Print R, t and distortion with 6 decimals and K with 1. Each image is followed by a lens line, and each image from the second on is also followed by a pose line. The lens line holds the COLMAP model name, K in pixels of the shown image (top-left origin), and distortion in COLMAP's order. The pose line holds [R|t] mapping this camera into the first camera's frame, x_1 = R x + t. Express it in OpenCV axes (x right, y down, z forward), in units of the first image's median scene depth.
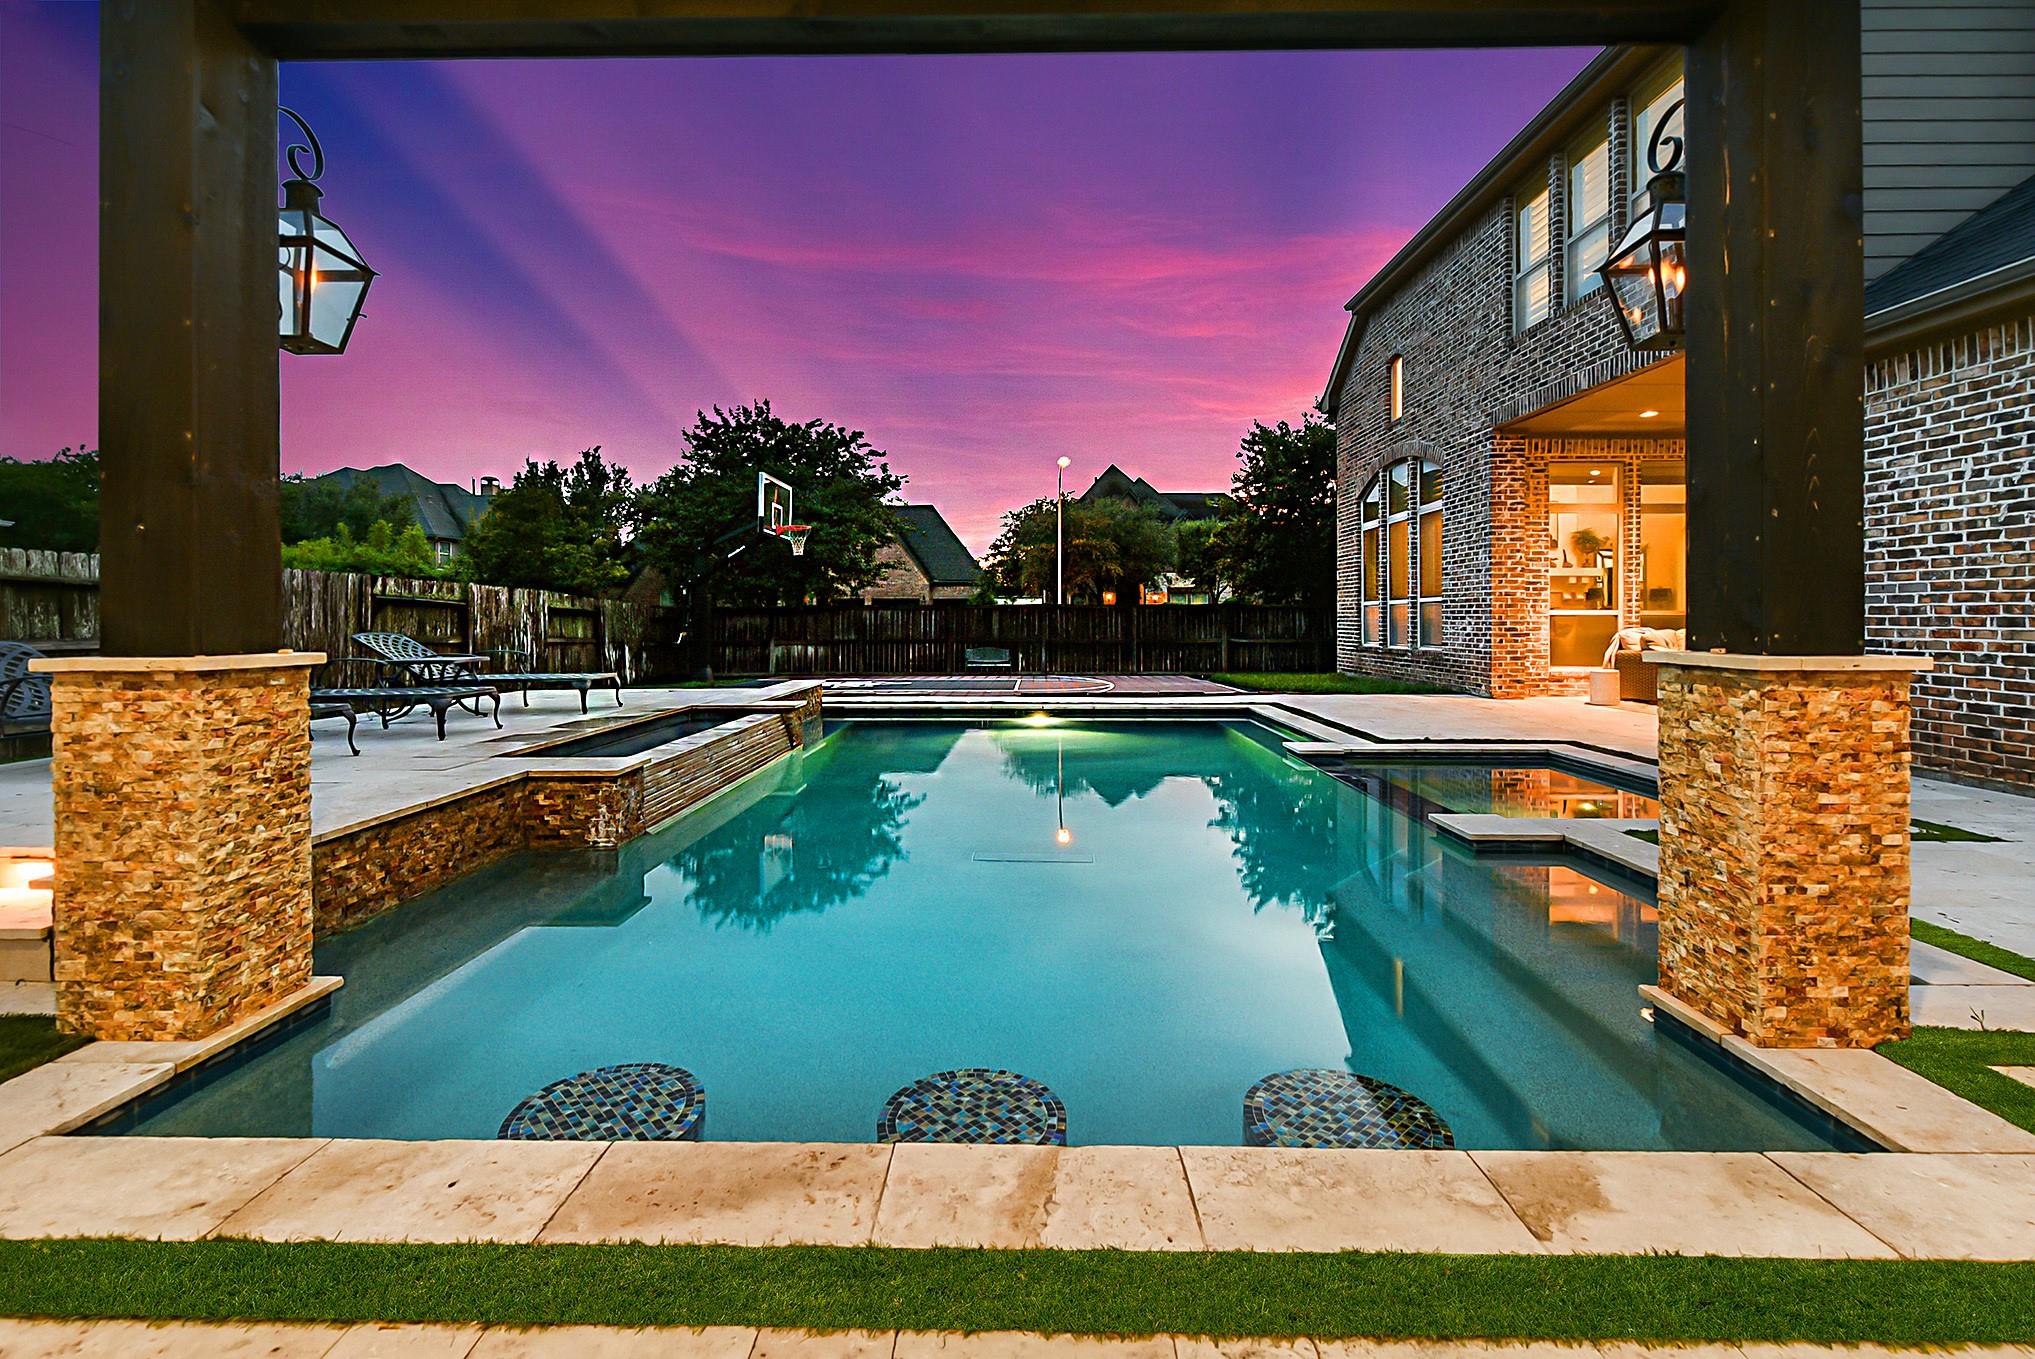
lens RADIAL K [[907.4, 0, 1017.7], [0, 907.4, 611.5], [0, 0, 1]] dist [0.021199, -0.012506]
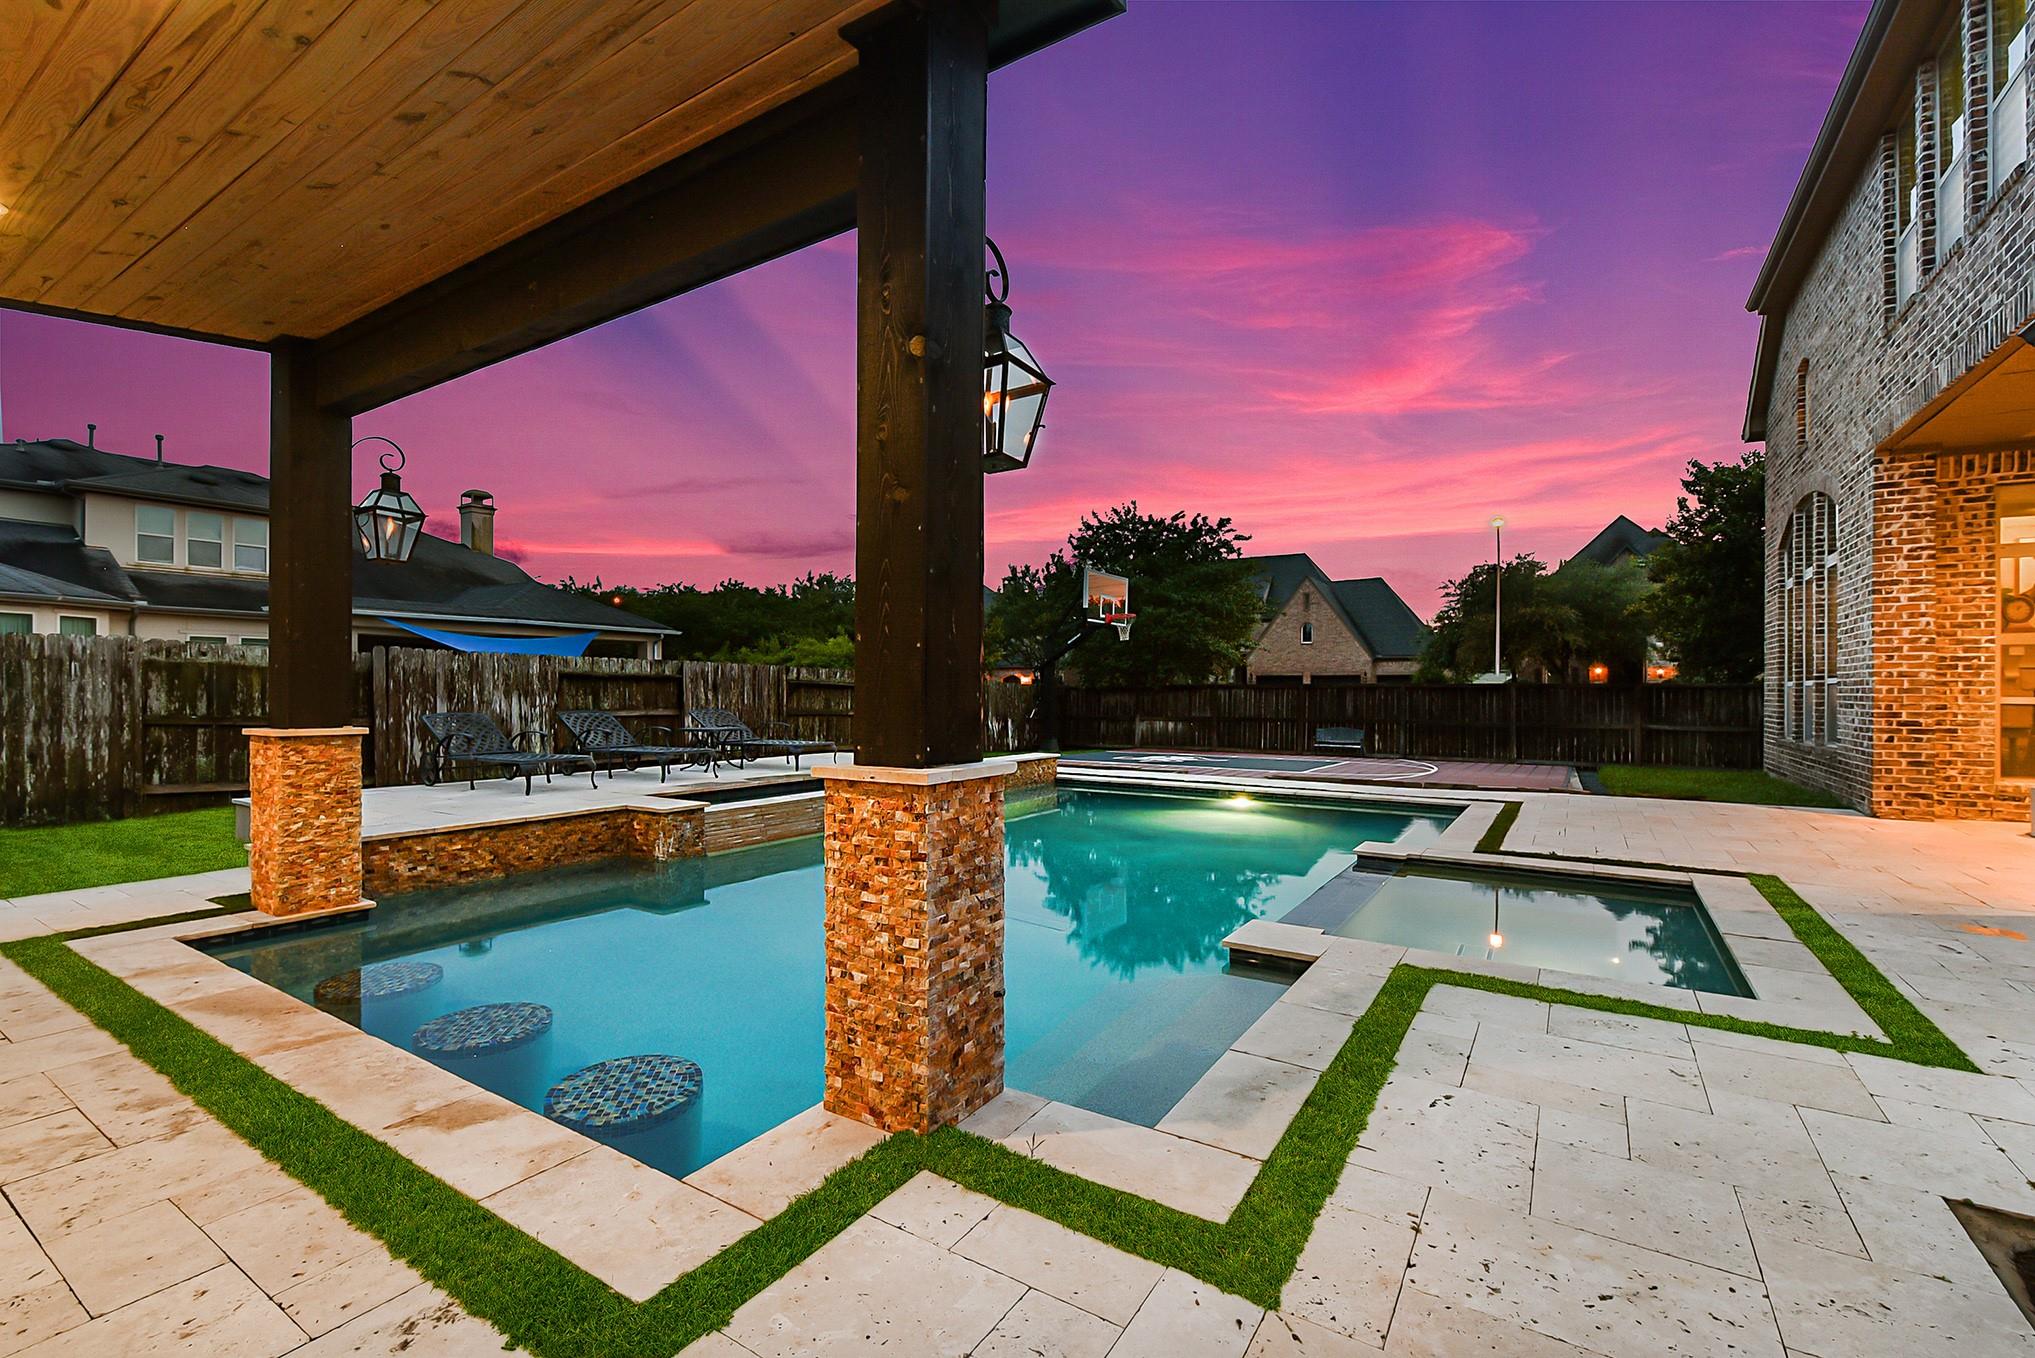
lens RADIAL K [[873.3, 0, 1025.0], [0, 873.3, 682.0], [0, 0, 1]] dist [0.018755, -0.011161]
pose [[0.852421, -0.001648, -0.522854, 0.315605], [-0.000678, 0.999991, -0.004256, -0.009991], [0.522856, 0.003982, 0.852412, 0.039169]]
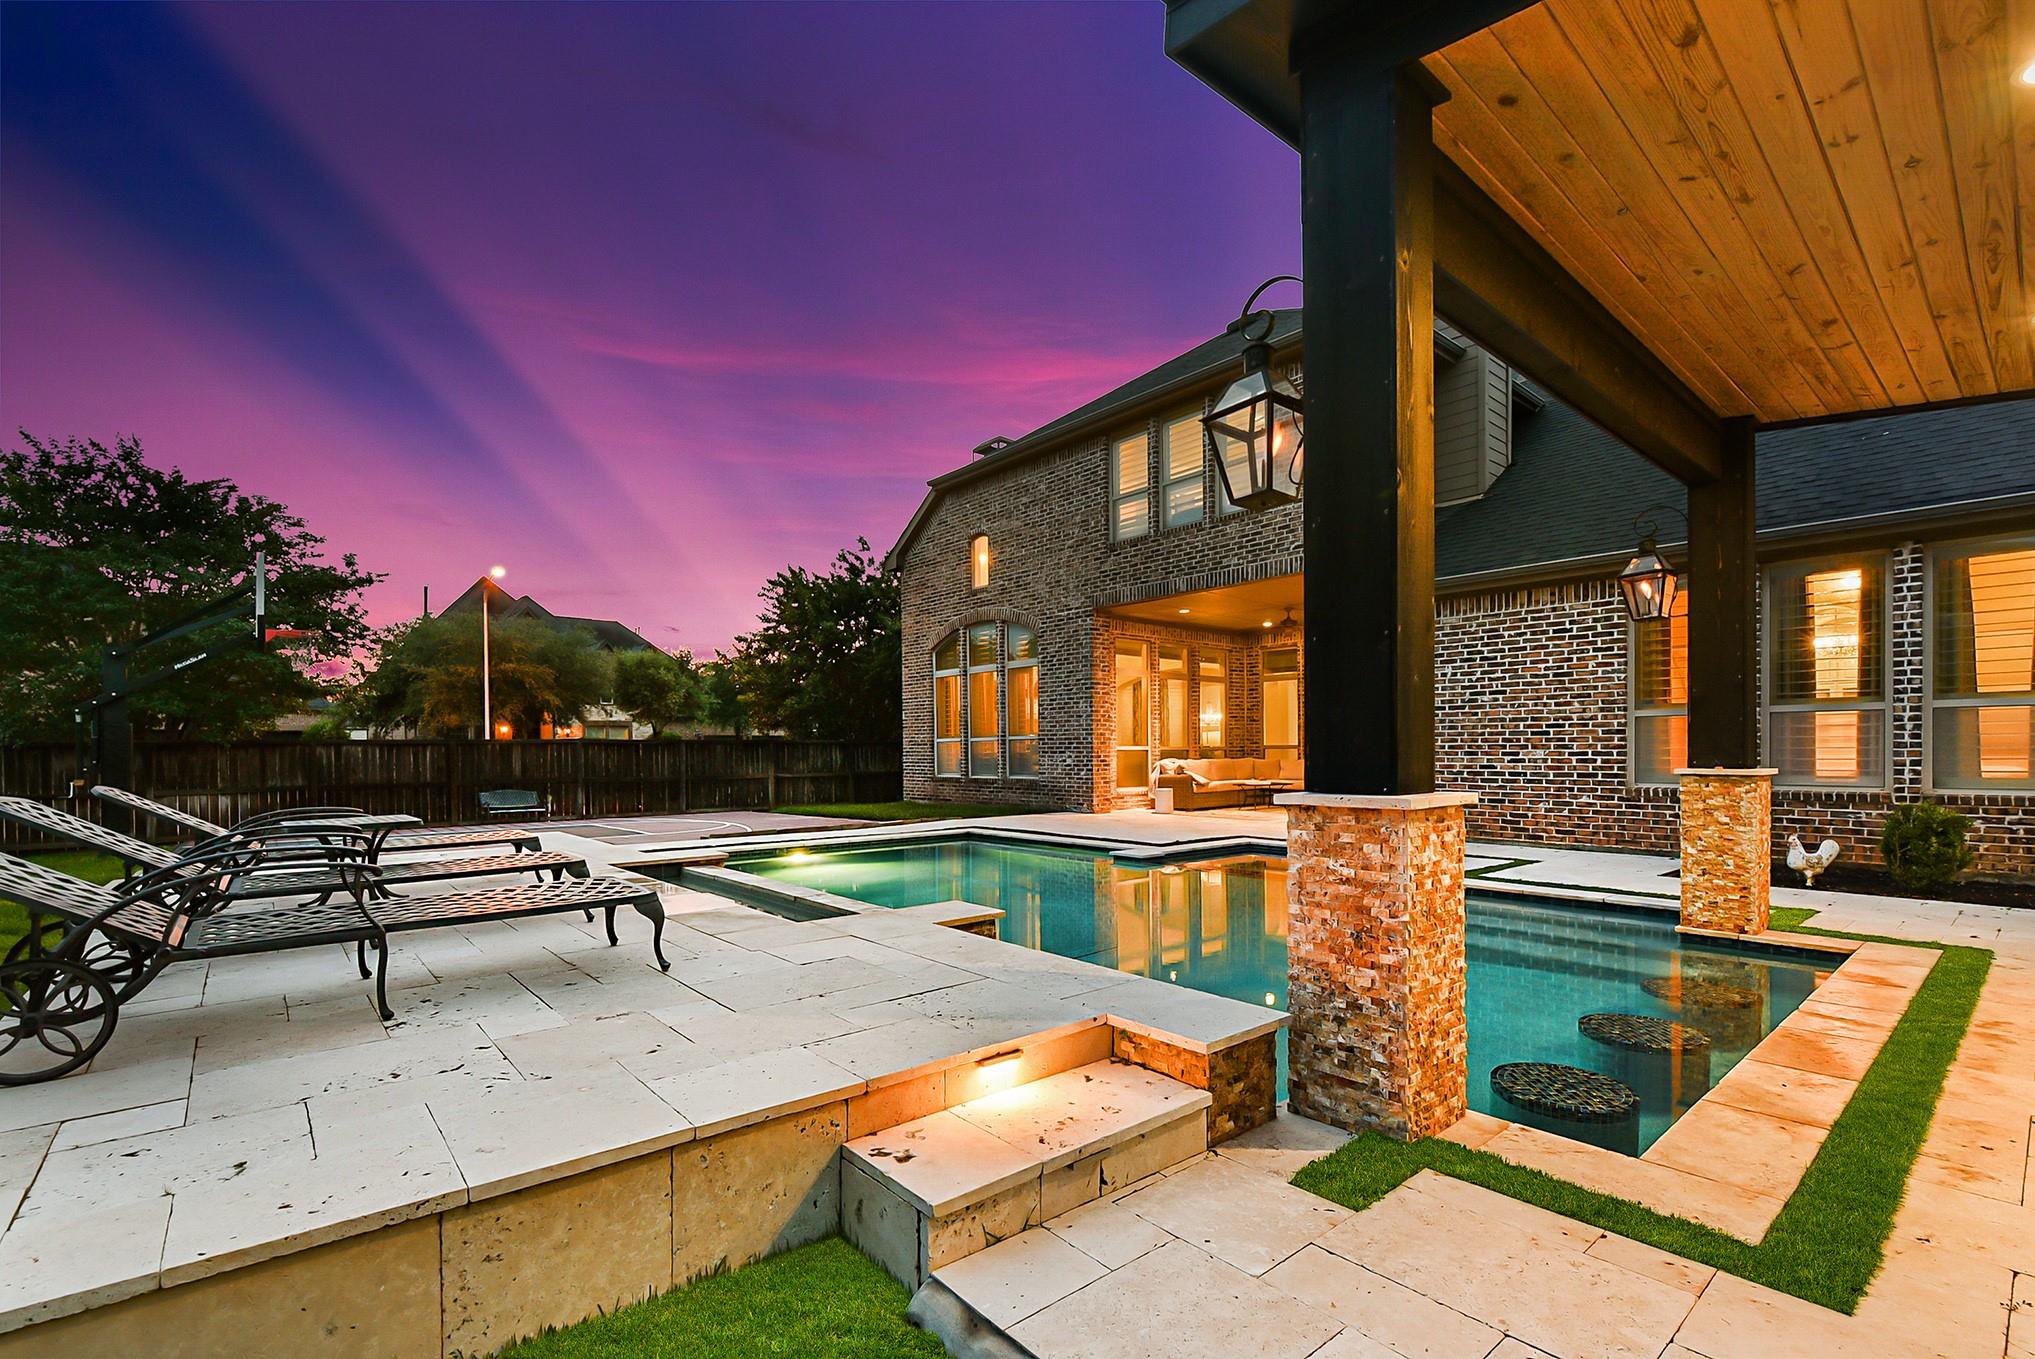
lens RADIAL K [[893.7, 0, 1019.8], [0, 893.7, 755.1], [0, 0, 1]] dist [0.017960, -0.011795]
pose [[0.751527, -0.007156, 0.659663, -0.422591], [0.000431, 0.999946, 0.010357, -0.002489], [-0.659702, -0.007500, 0.751490, 0.101682]]
